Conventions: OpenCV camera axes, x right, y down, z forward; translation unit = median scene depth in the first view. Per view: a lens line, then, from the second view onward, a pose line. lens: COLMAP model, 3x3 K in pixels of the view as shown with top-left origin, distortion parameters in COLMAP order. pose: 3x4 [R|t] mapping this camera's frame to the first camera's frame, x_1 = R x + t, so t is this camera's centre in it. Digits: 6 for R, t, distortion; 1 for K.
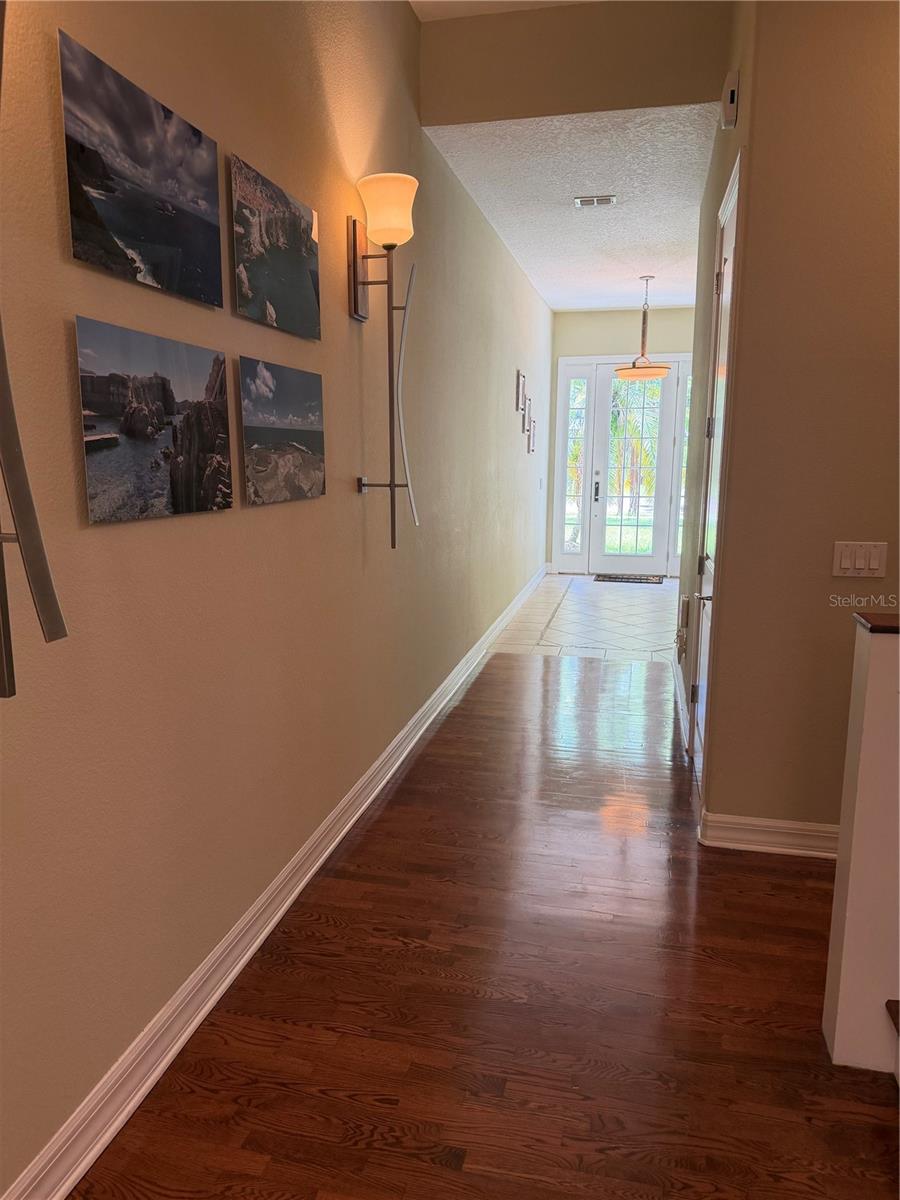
lens RADIAL K [[851.3, 0, 510.5], [0, 851.3, 642.5], [0, 0, 1]] dist [0.087422, -0.098248]
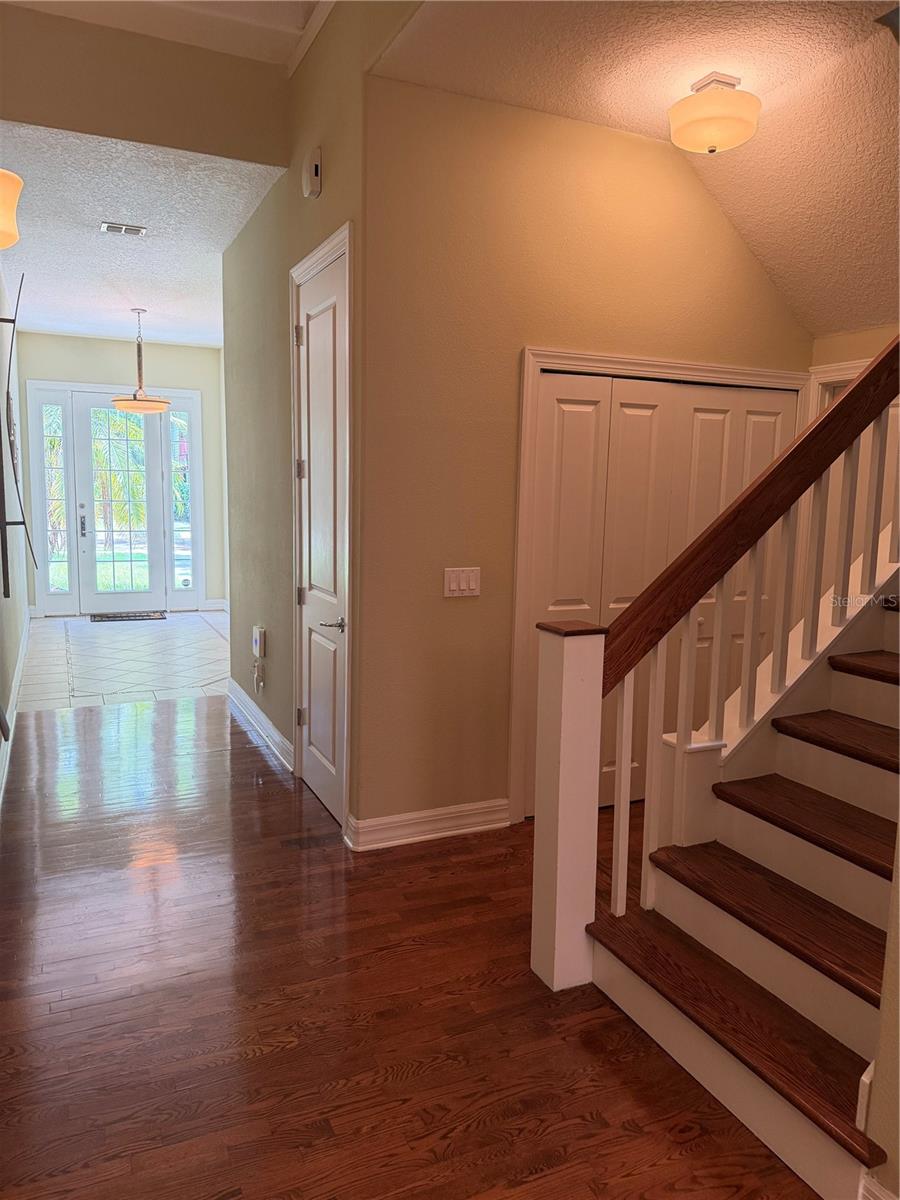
lens RADIAL K [[851.3, 0, 411.1], [0, 851.3, 646.2], [0, 0, 1]] dist [0.087422, -0.098248]
pose [[0.797954, -0.097590, 0.594765, -0.332173], [0.116531, 0.993165, 0.006618, -0.020978], [-0.591345, 0.064028, 0.803873, 0.077491]]
